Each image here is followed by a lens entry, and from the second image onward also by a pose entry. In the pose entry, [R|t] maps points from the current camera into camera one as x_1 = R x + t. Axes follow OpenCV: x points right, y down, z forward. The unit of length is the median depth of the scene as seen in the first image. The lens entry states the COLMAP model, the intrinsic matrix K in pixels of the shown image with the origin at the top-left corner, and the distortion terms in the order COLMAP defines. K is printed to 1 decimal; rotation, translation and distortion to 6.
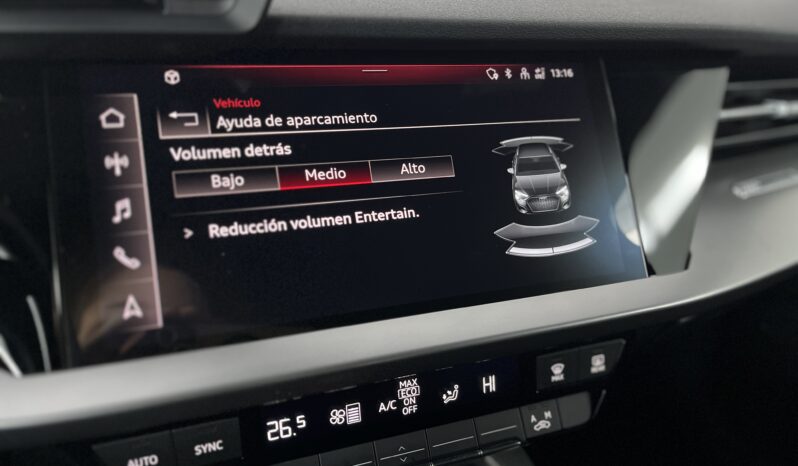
lens RADIAL K [[628.2, 0, 407.9], [0, 628.2, 234.9], [0, 0, 1]] dist [0.021640, 0.002468]
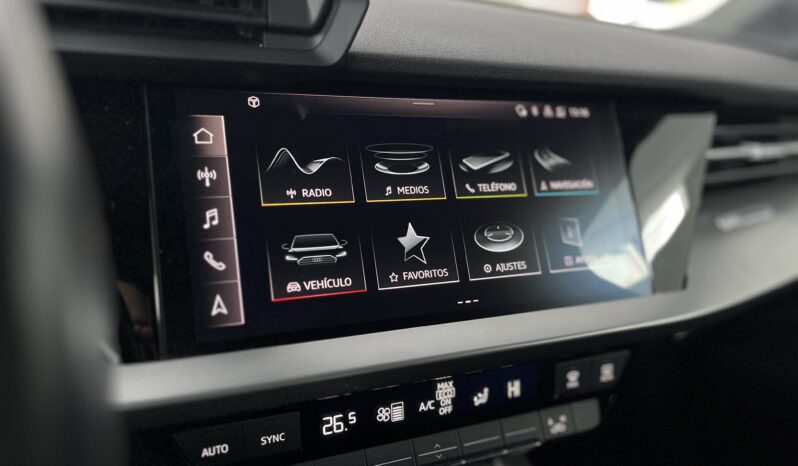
lens RADIAL K [[627.1, 0, 399.0], [0, 627.1, 233.0], [0, 0, 1]] dist [0.024309, -0.005274]
pose [[0.997457, 0.029285, 0.064978, -0.159346], [-0.025845, 0.998252, -0.053160, 0.030561], [-0.066421, 0.051345, 0.996470, -0.101942]]
